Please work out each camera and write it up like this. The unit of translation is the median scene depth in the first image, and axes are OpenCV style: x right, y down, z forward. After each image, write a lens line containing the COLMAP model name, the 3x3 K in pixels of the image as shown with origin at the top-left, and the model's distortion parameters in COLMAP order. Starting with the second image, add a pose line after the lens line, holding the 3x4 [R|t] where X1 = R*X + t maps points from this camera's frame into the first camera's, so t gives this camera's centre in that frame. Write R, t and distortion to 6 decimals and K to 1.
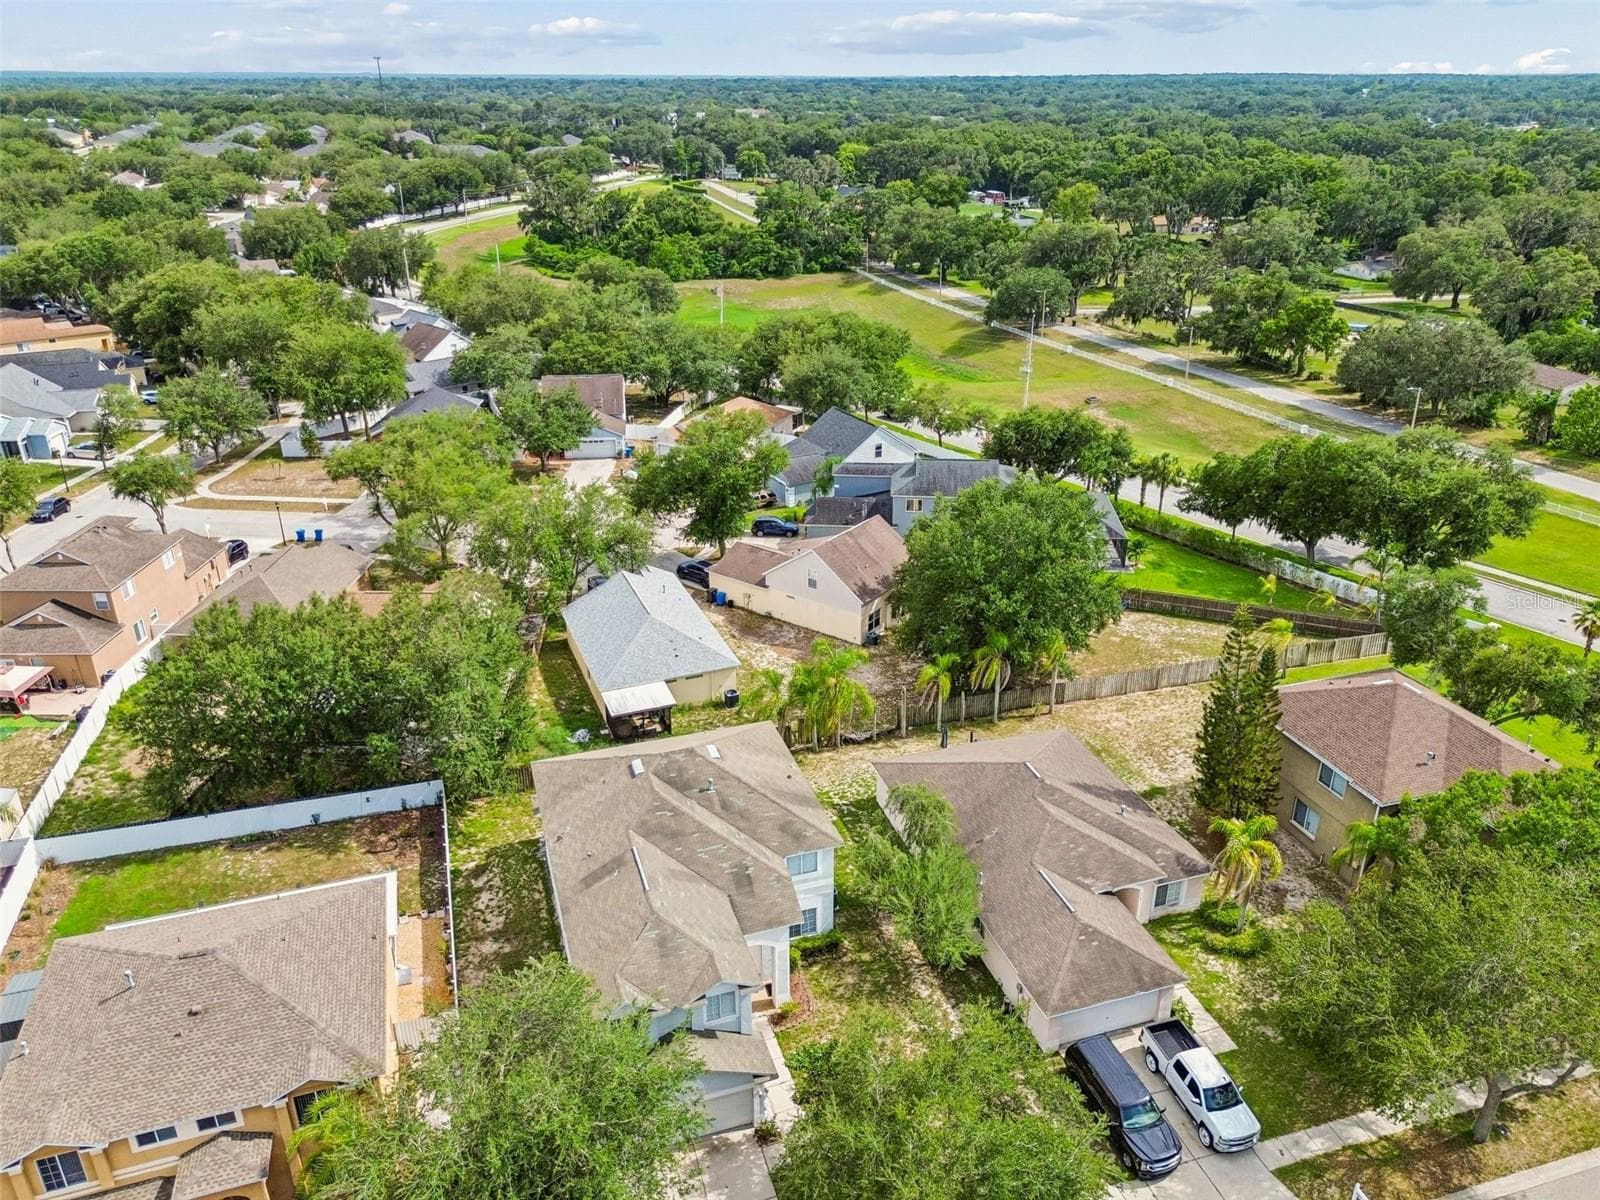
lens RADIAL K [[1155.2, 0, 798.3], [0, 1155.2, 600.2], [0, 0, 1]] dist [0.052032, -0.038603]
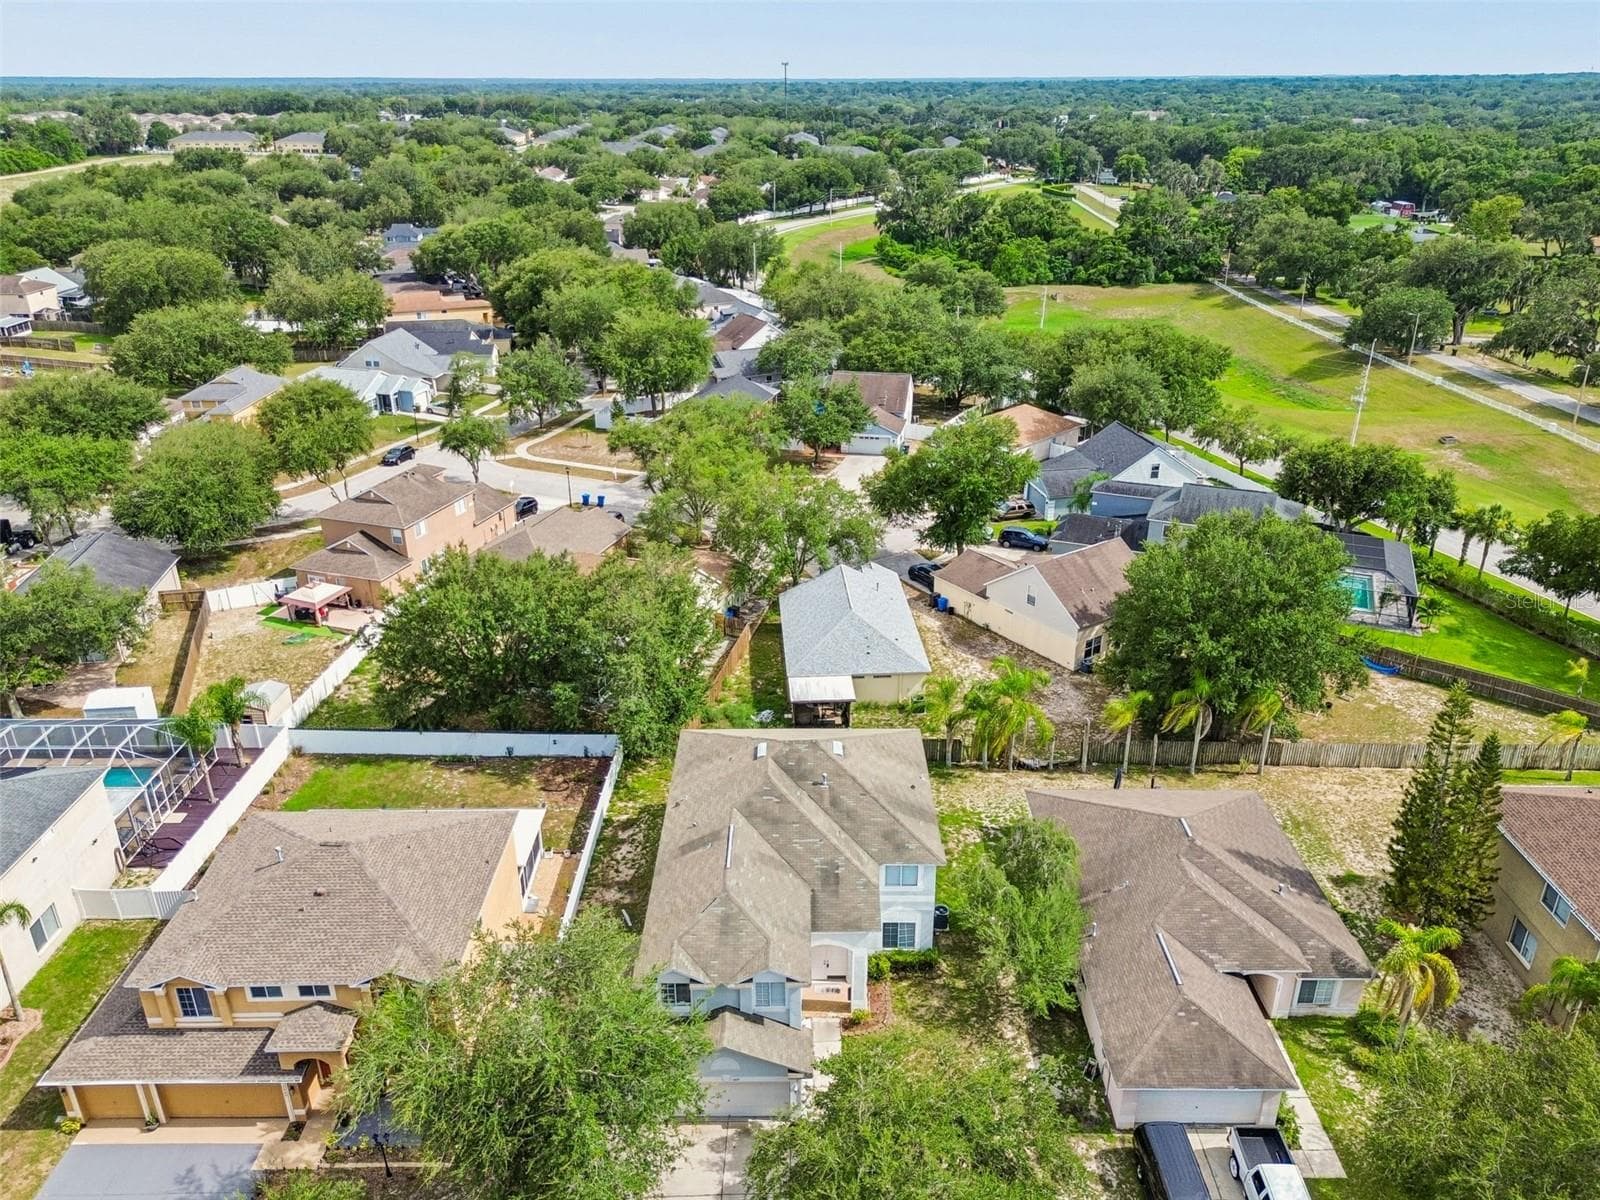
lens RADIAL K [[1155.2, 0, 792.9], [0, 1155.2, 601.4], [0, 0, 1]] dist [0.052032, -0.038603]
pose [[0.949832, 0.127290, -0.285685, 0.095331], [-0.127573, 0.991671, 0.017704, -0.004919], [0.285559, 0.019630, 0.958160, 0.014744]]
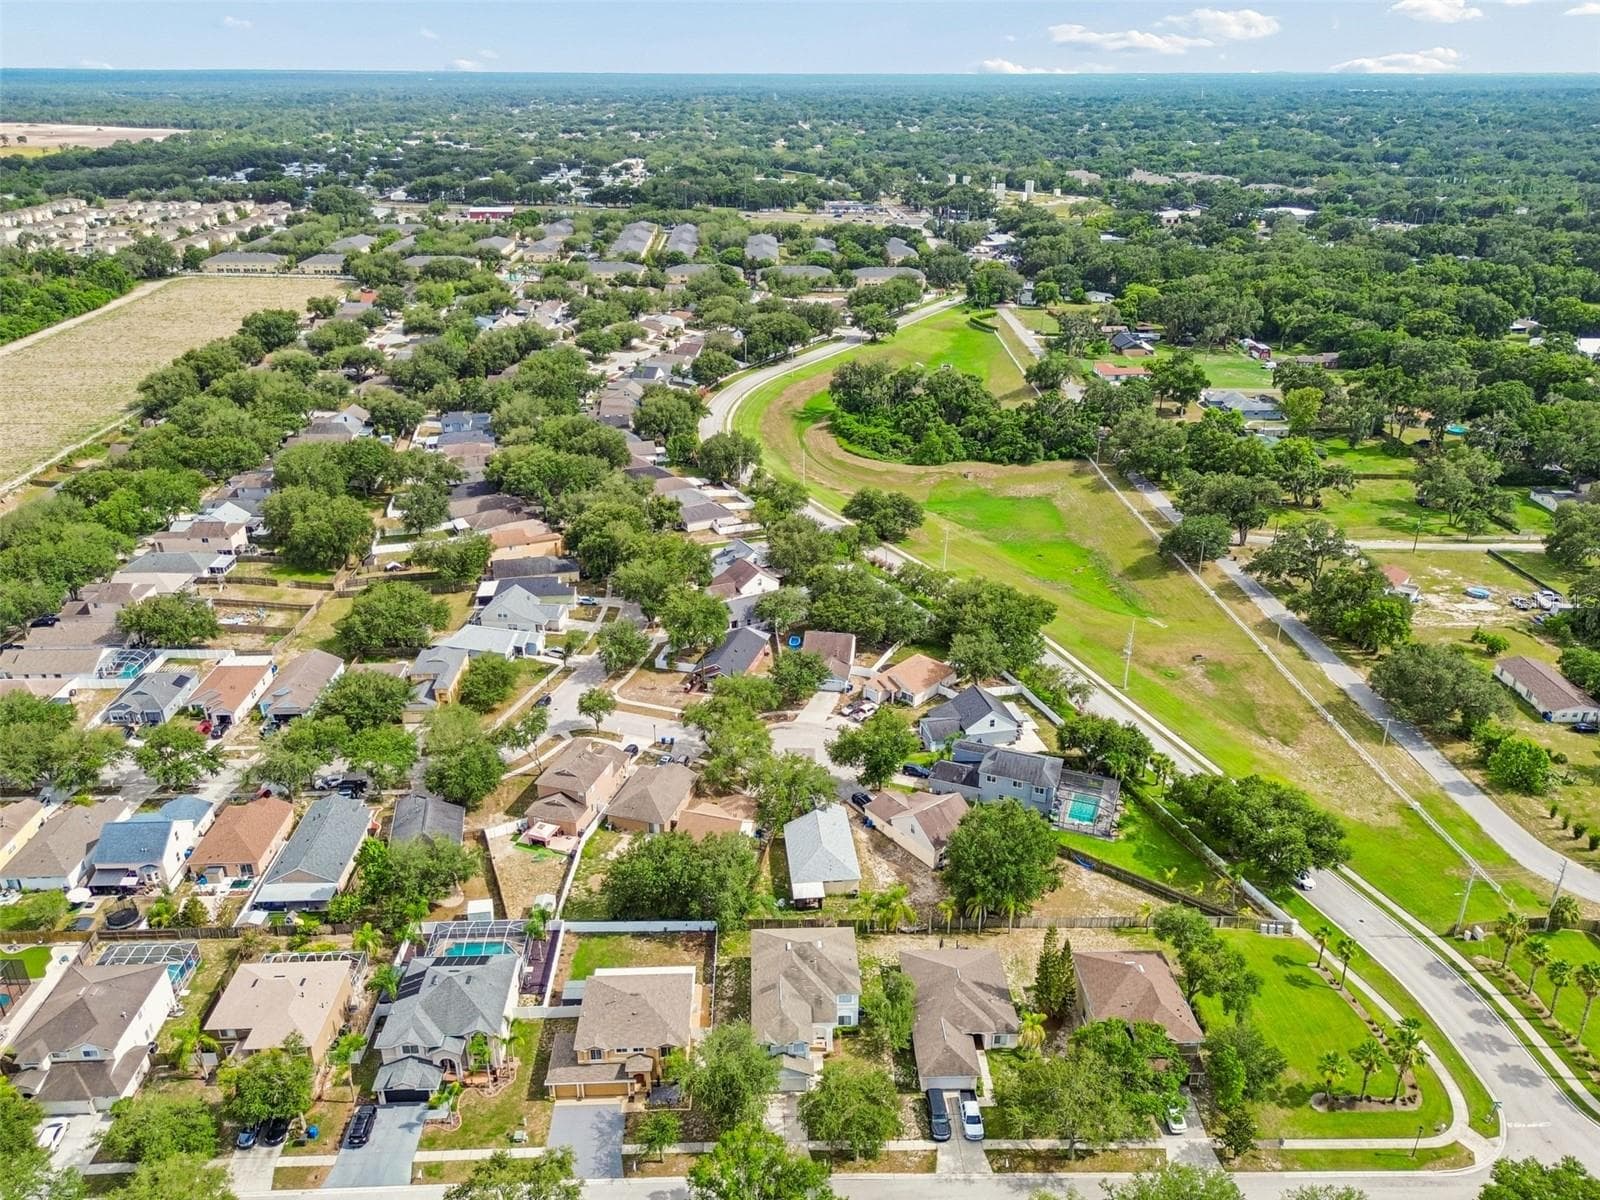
lens RADIAL K [[1155.2, 0, 790.4], [0, 1155.2, 605.6], [0, 0, 1]] dist [0.052032, -0.038603]
pose [[0.960625, 0.118192, -0.251455, 0.244255], [-0.118438, 0.992860, 0.014212, -0.371934], [0.251340, 0.016129, 0.967765, -0.866779]]
